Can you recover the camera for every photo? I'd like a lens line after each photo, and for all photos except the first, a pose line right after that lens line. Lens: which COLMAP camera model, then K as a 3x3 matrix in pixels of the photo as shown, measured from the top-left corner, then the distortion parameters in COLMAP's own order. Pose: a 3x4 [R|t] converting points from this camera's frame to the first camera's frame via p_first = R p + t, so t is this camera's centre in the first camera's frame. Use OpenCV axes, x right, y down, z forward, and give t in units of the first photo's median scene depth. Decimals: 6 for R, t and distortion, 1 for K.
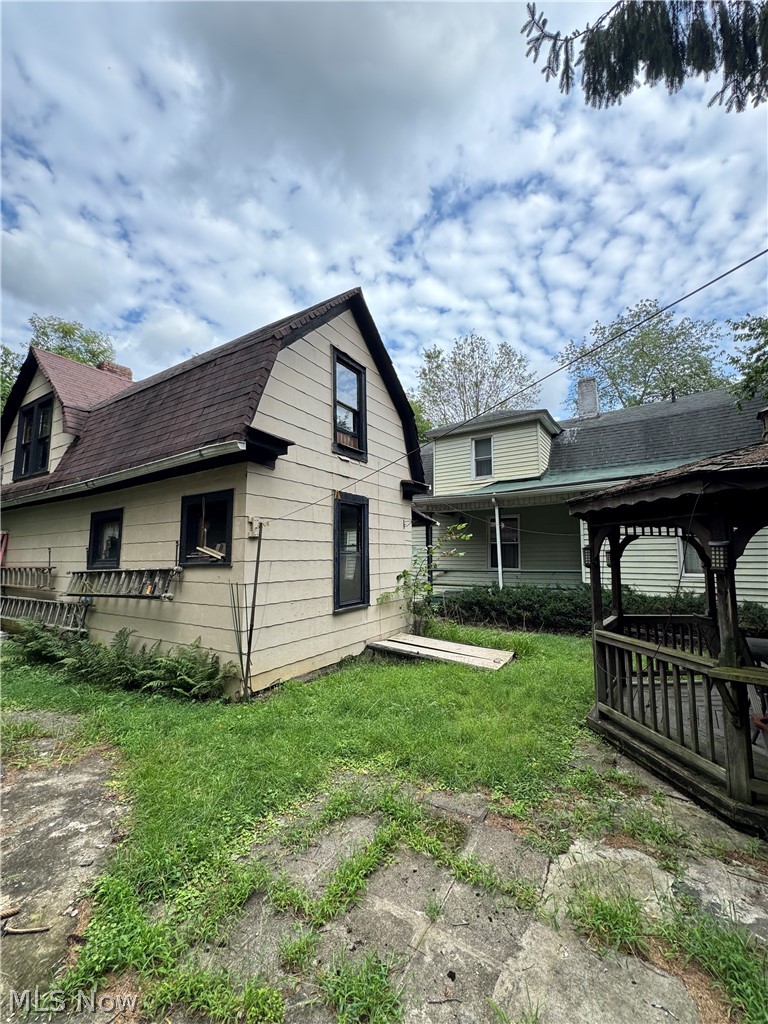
lens RADIAL K [[410.0, 0, 384.0], [0, 410.0, 512.0], [0, 0, 1]] dist [-0.002185, 0.000117]
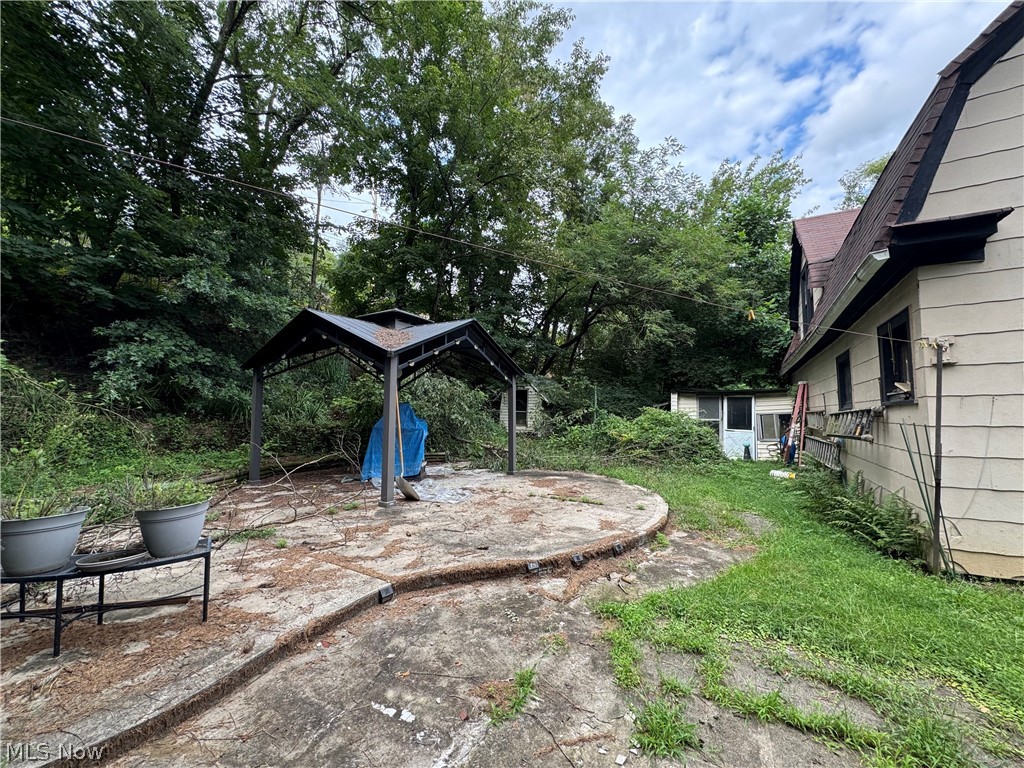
lens RADIAL K [[410.0, 0, 512.0], [0, 410.0, 384.0], [0, 0, 1]] dist [-0.002185, 0.000117]
pose [[0.037270, -0.065814, -0.997136, 0.671181], [0.116139, 0.991352, -0.061092, 0.088876], [0.992533, -0.113530, 0.044591, 0.325762]]
